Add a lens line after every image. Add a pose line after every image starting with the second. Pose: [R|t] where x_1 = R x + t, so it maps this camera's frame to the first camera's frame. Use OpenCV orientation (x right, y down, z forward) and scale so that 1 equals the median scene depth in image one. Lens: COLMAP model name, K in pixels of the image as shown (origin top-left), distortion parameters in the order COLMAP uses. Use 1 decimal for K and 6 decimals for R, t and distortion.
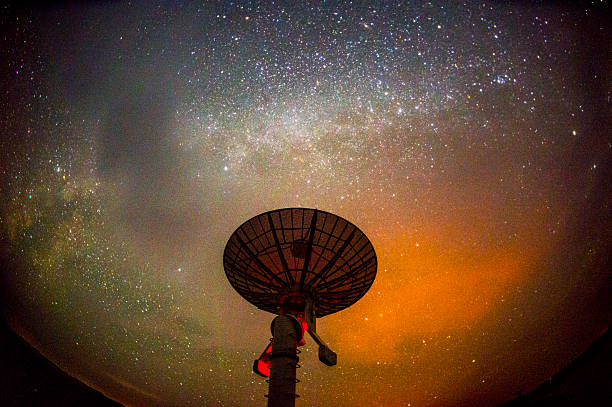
lens RADIAL K [[337.9, 0, 306.0], [0, 337.9, 203.5], [0, 0, 1]] dist [-0.002874, -0.000214]
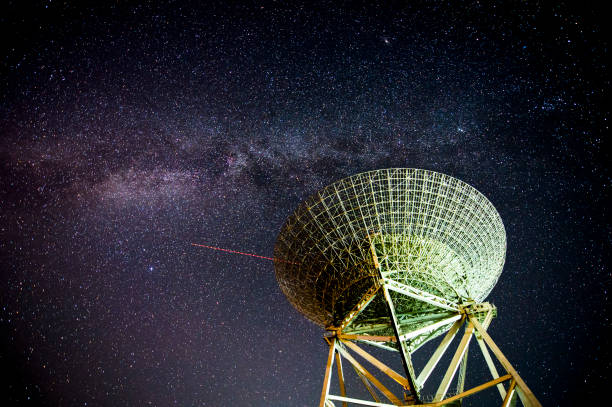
lens RADIAL K [[247.6, 0, 307.0], [0, 247.6, 202.4], [0, 0, 1]] dist [-0.001544, -0.005105]
pose [[0.988150, 0.149126, 0.036351, 0.000108], [-0.146249, 0.986627, -0.071964, 0.001075], [-0.046597, 0.065795, 0.996745, 0.249939]]
